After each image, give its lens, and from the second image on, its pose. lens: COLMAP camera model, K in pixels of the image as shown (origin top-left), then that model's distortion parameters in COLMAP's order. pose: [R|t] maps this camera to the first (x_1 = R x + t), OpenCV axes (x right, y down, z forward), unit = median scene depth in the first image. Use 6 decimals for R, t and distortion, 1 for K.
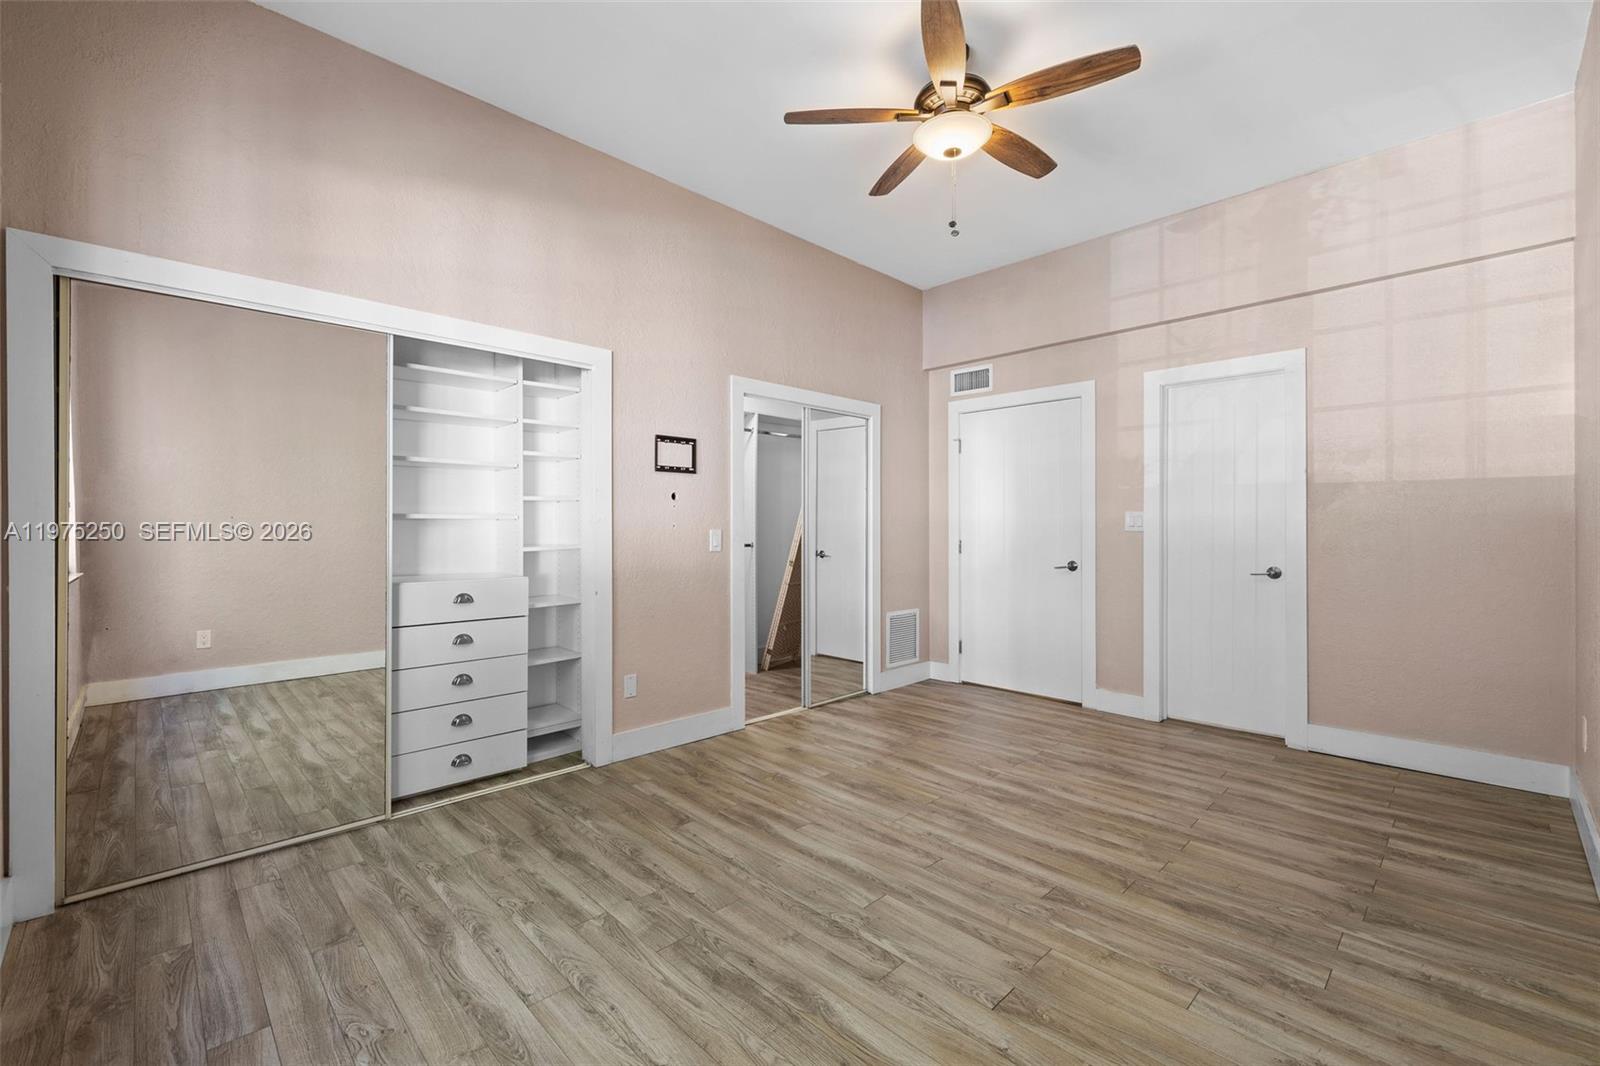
lens RADIAL K [[677.4, 0, 803.6], [0, 677.4, 523.9], [0, 0, 1]] dist [-0.004023, 0.000614]
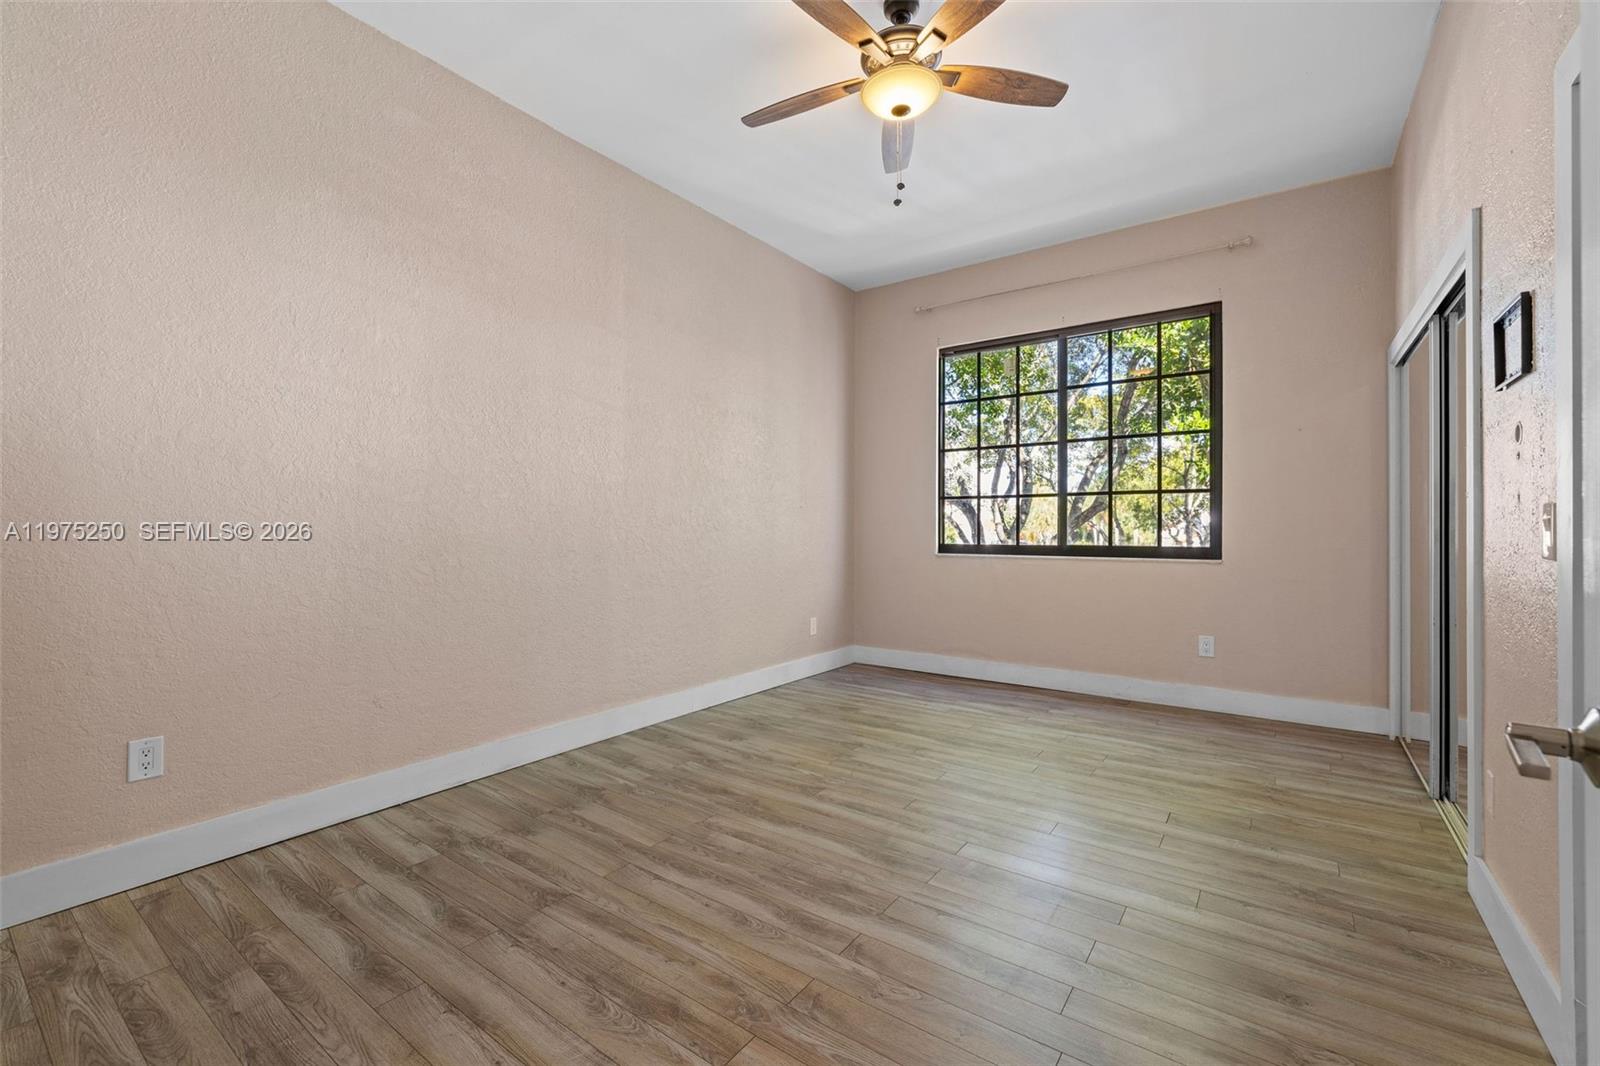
lens RADIAL K [[677.4, 0, 809.6], [0, 677.4, 528.9], [0, 0, 1]] dist [-0.004023, 0.000614]
pose [[-0.984263, -0.002200, -0.176695, 0.568563], [-0.001565, 0.999992, -0.003733, 0.039982], [0.176702, -0.003397, -0.984259, 2.120768]]
